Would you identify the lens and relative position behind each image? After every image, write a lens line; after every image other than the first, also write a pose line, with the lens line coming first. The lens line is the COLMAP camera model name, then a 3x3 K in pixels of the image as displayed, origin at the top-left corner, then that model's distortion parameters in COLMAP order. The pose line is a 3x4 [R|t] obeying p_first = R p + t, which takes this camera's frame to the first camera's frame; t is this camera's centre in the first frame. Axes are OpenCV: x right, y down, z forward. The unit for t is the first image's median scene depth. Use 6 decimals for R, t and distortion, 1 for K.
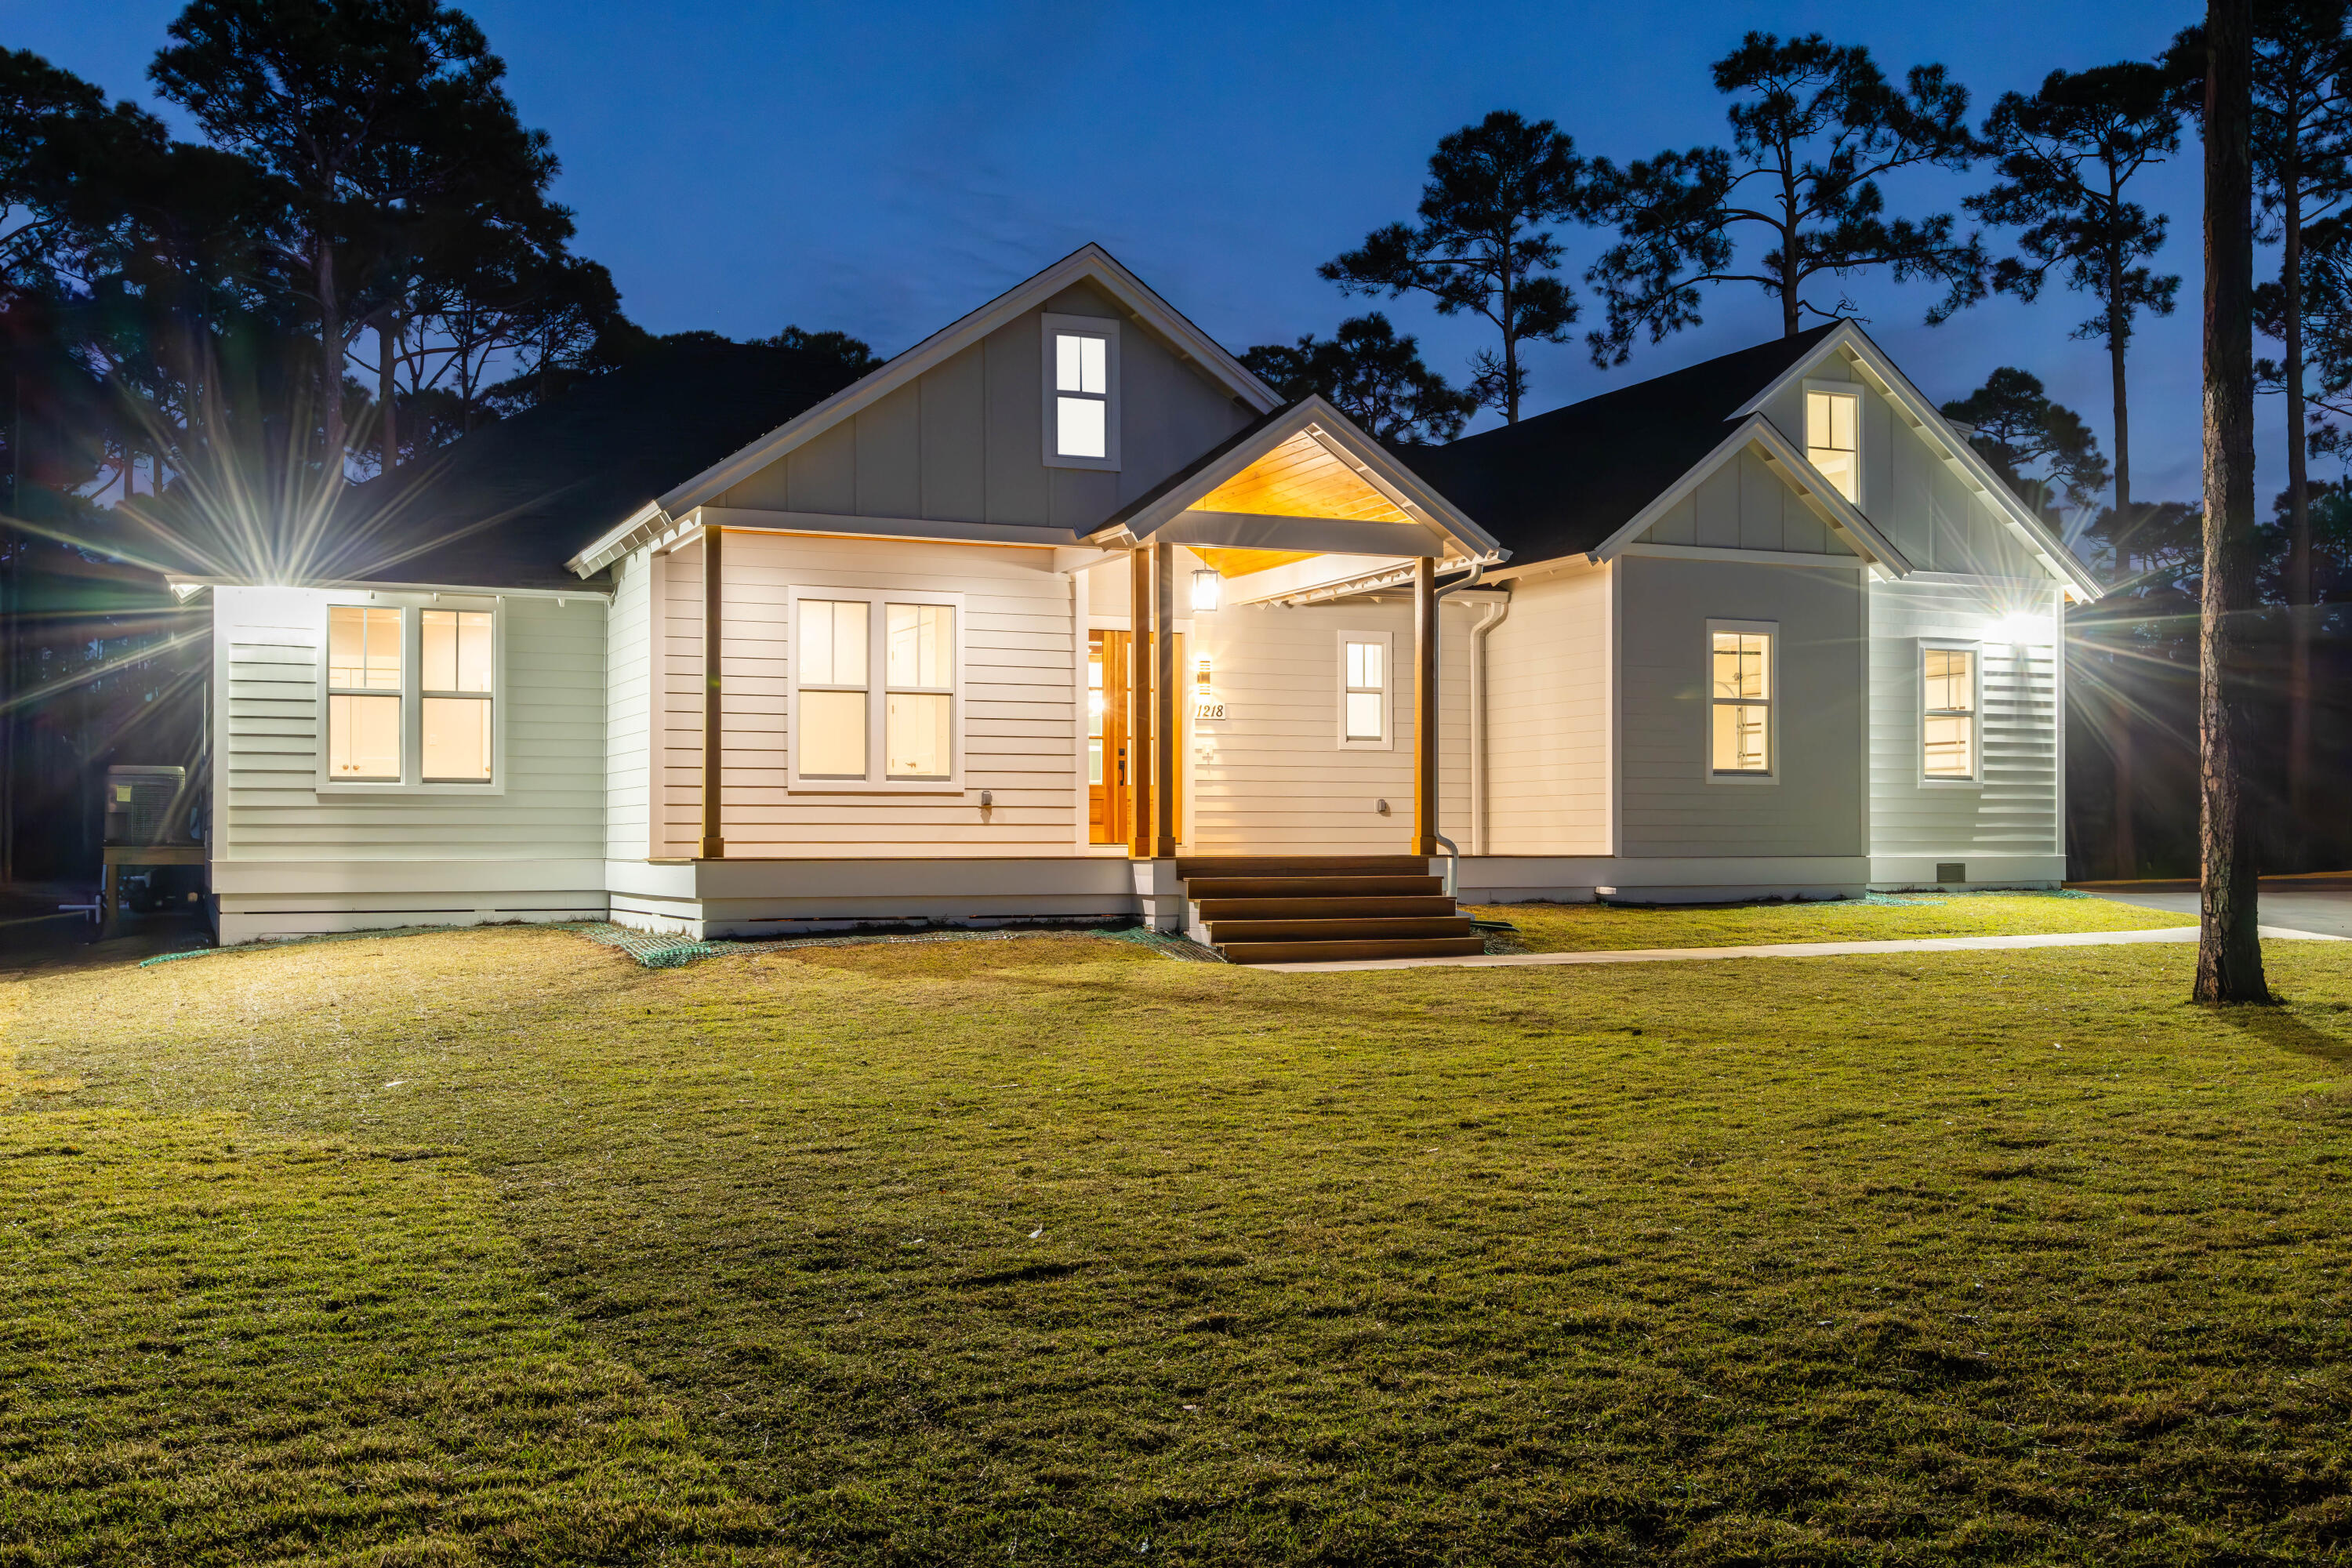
lens RADIAL K [[2479.1, 0, 1285.4], [0, 2479.1, 875.9], [0, 0, 1]] dist [-0.016288, 0.000000]
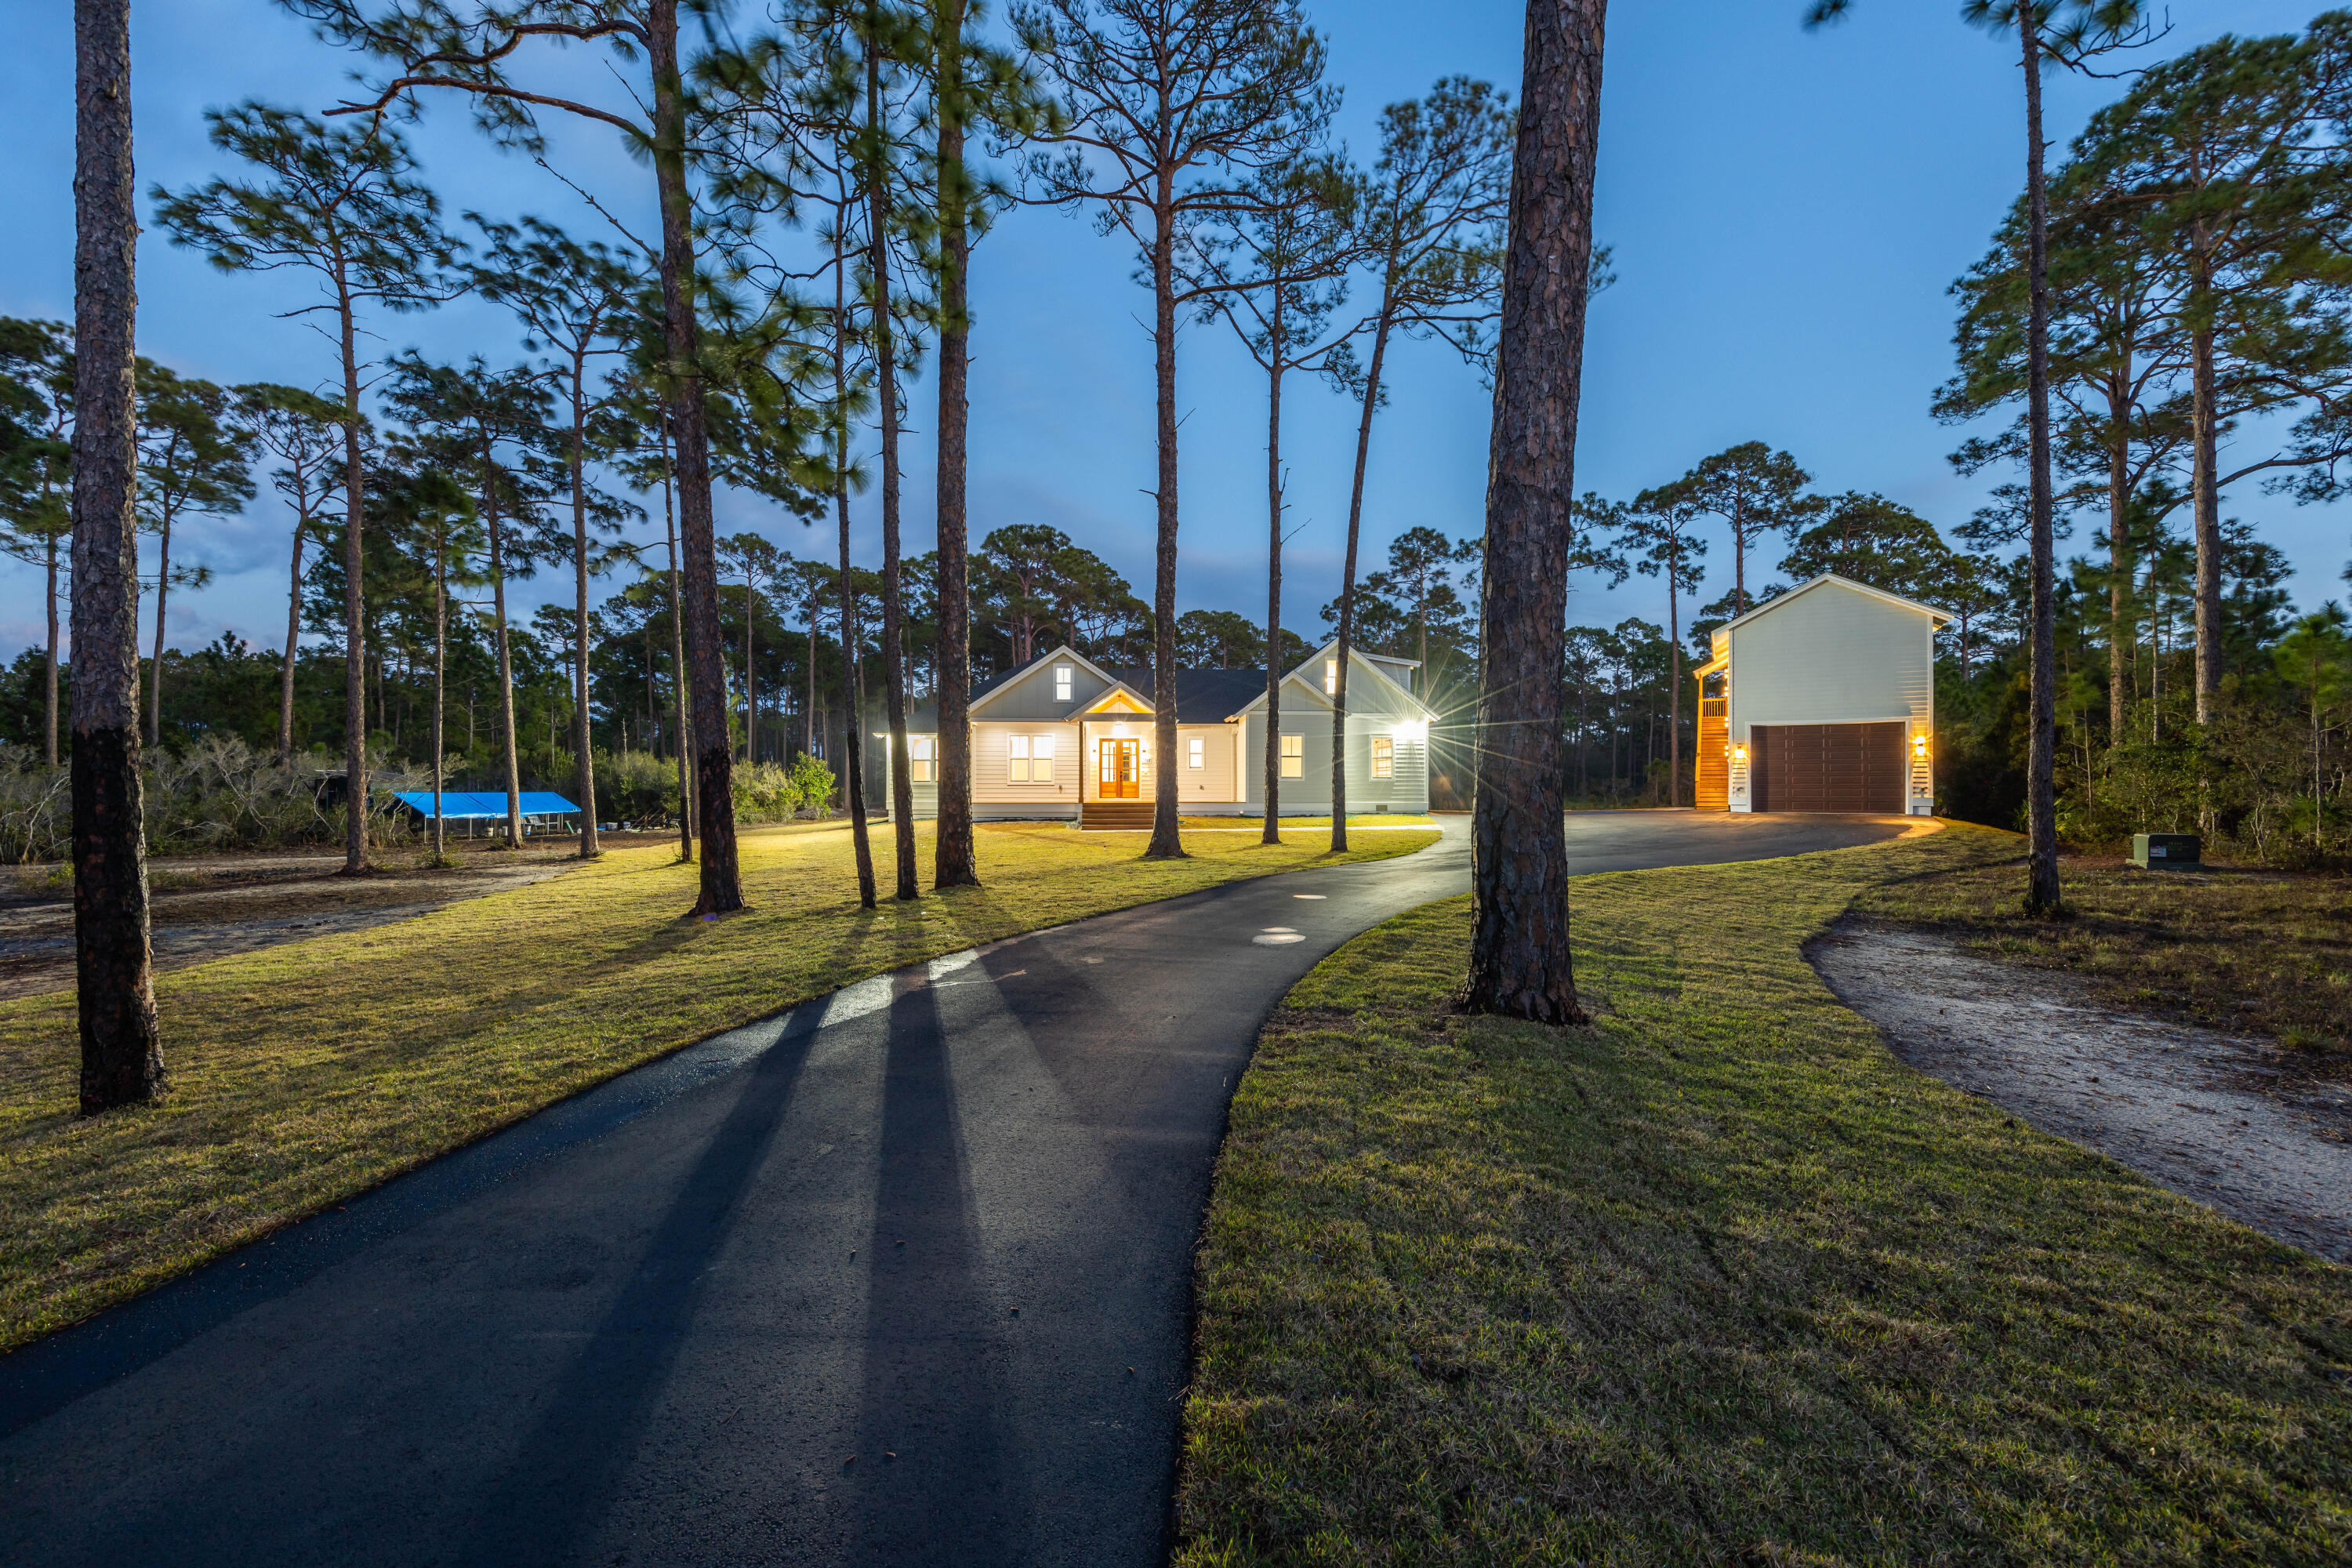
lens RADIAL K [[1068.8, 0, 1171.3], [0, 1068.8, 787.4], [0, 0, 1]] dist [0.006011, -0.004302]
pose [[0.931434, 0.000599, -0.363911, 0.531612], [-0.006173, 0.999881, -0.014155, -0.006770], [0.363859, 0.015431, 0.931326, -0.383589]]
